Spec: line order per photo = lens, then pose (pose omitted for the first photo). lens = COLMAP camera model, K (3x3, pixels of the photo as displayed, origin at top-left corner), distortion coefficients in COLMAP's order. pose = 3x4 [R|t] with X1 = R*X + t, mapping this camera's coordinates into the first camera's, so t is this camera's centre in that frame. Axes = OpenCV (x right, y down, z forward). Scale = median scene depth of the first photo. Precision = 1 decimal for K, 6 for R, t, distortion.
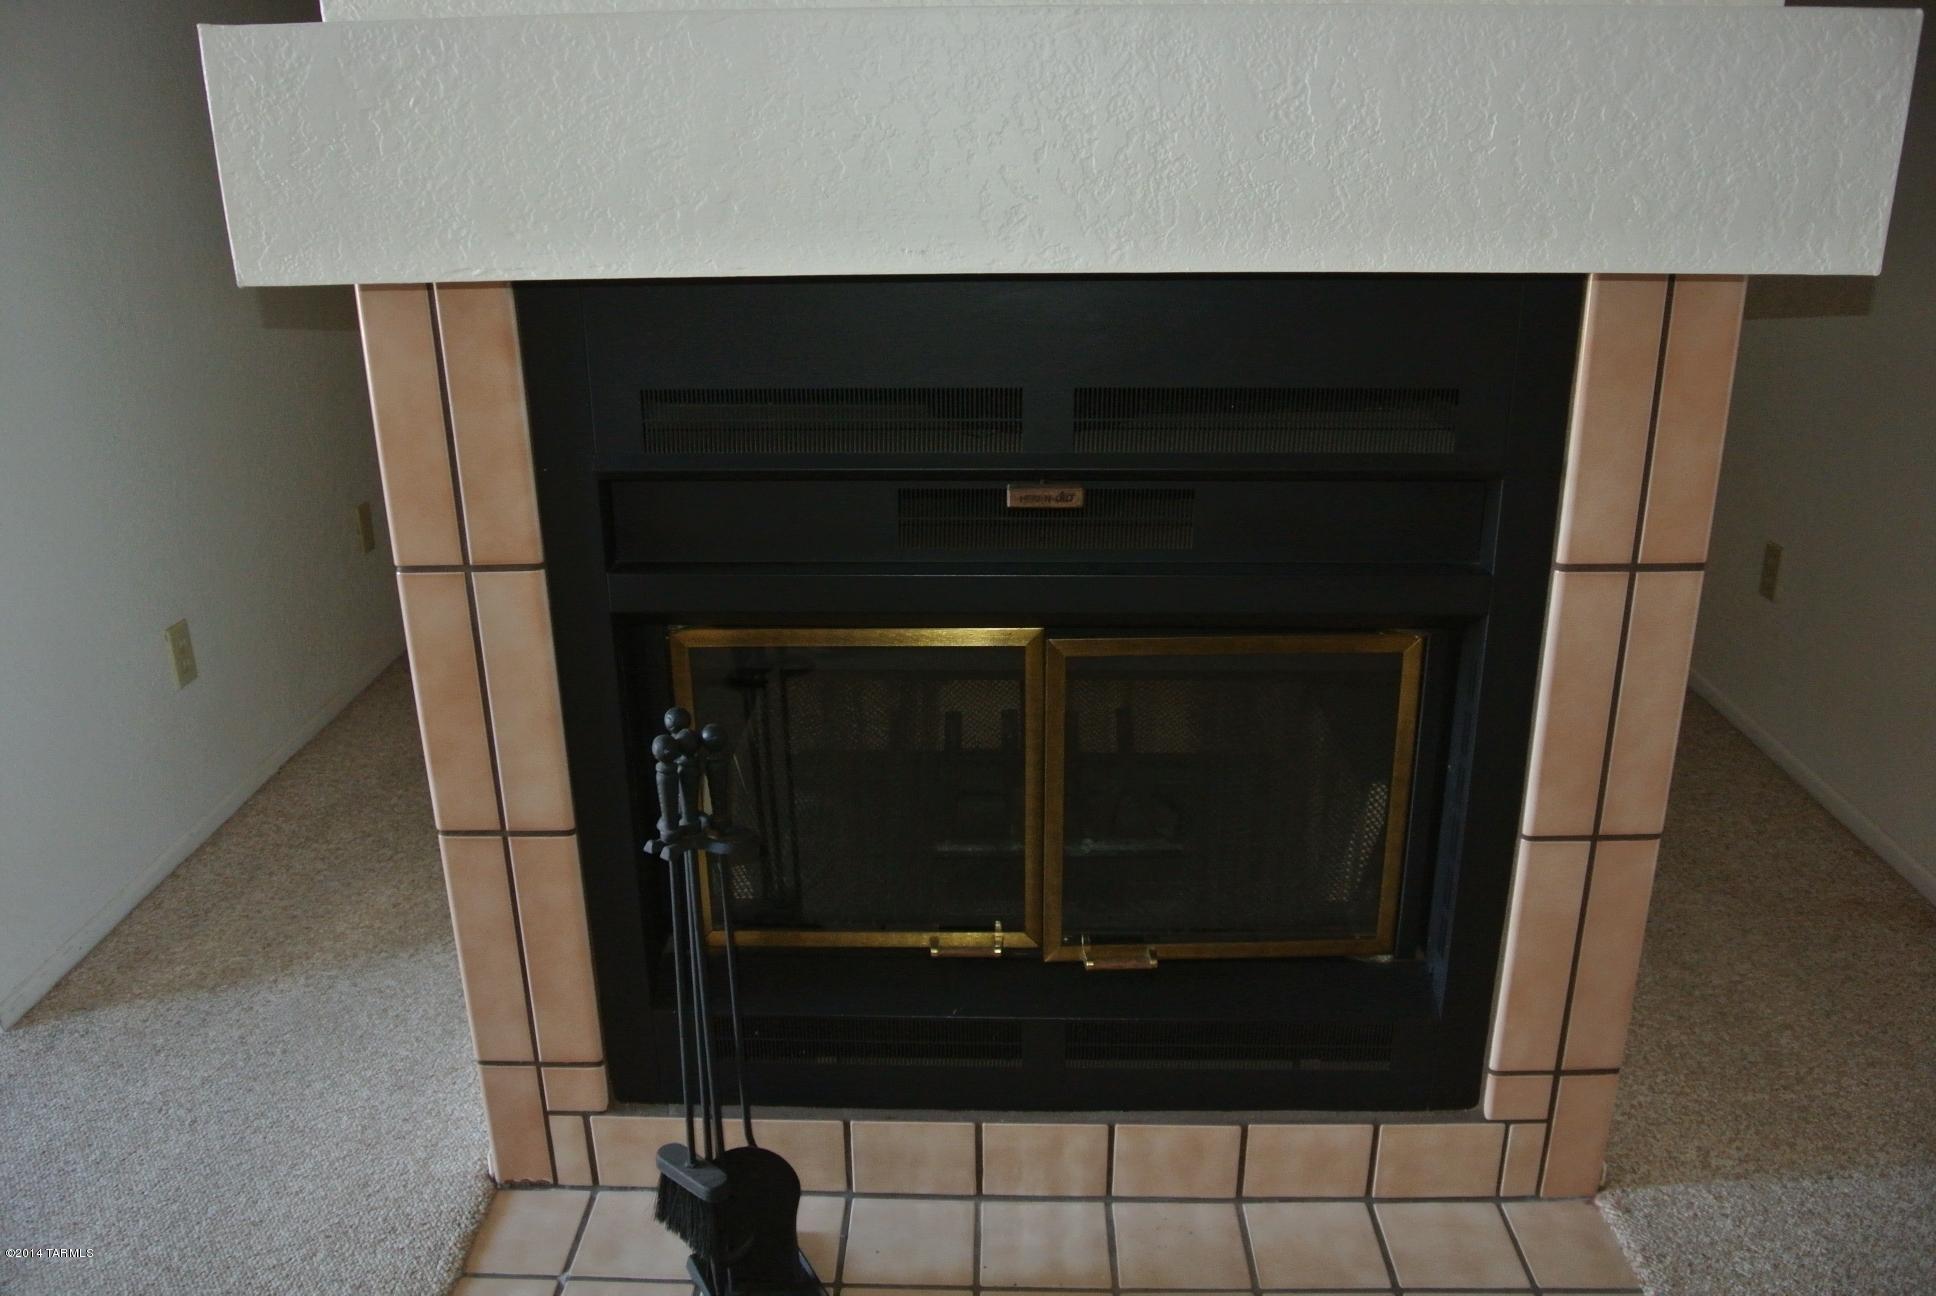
lens RADIAL K [[1461.6, 0, 973.8], [0, 1461.6, 620.8], [0, 0, 1]] dist [-0.084516, 0.045501]
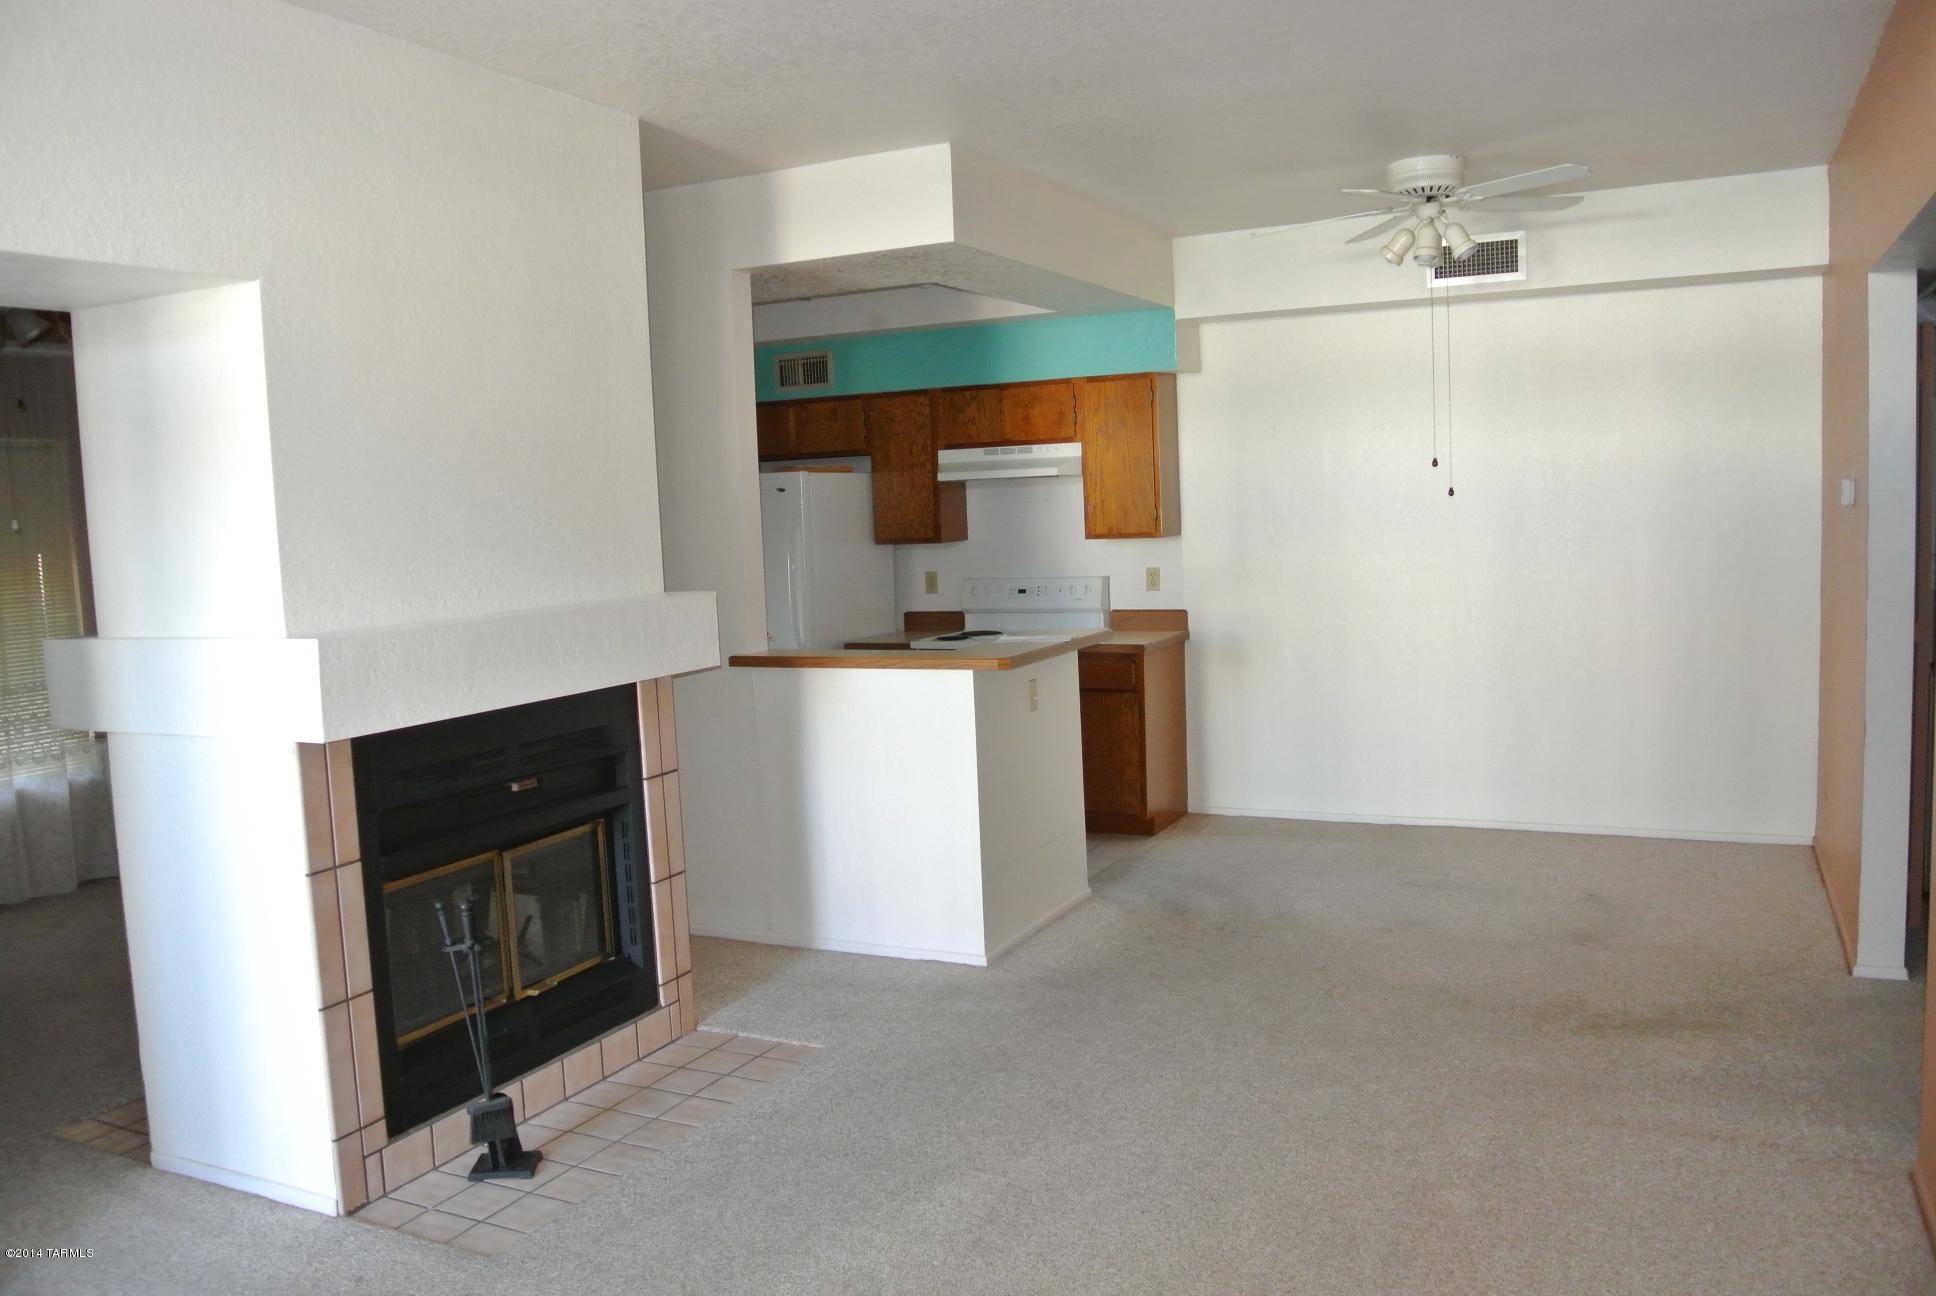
lens RADIAL K [[1507.3, 0, 968.0], [0, 1507.3, 648.0], [0, 0, 1]] dist [-0.066420, 0.003858]
pose [[0.416036, -0.093233, 0.904556, -1.716647], [0.340814, 0.938211, -0.060049, 0.098706], [-0.843066, 0.333268, 0.422105, -0.753503]]
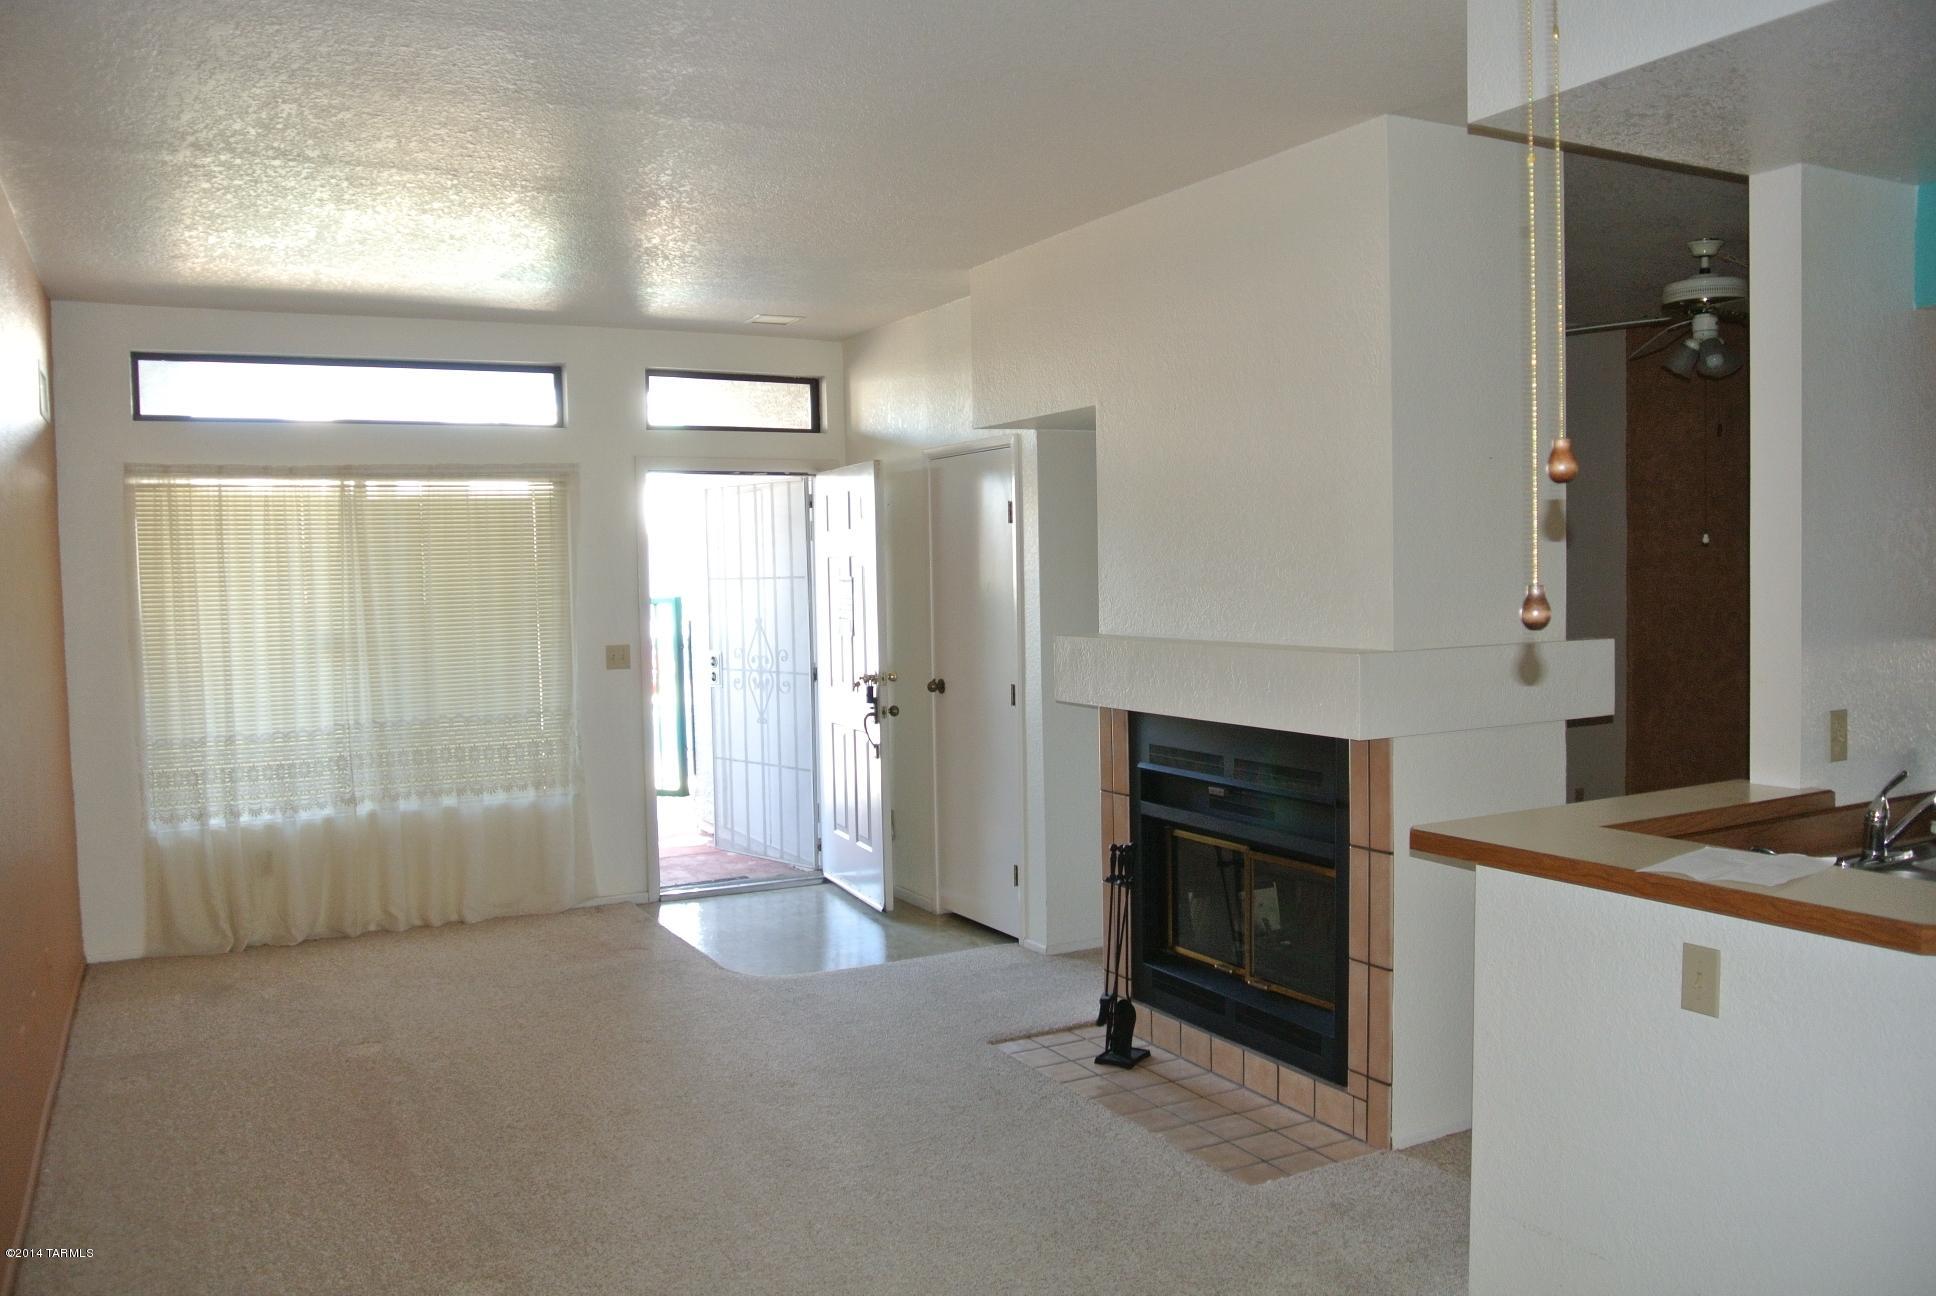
lens RADIAL K [[1507.3, 0, 968.0], [0, 1507.3, 648.0], [0, 0, 1]] dist [-0.066420, 0.003858]
pose [[0.498435, 0.049052, -0.865538, 2.099282], [-0.282551, 0.953074, -0.108699, 0.100001], [0.819590, 0.298738, 0.488905, -0.887500]]
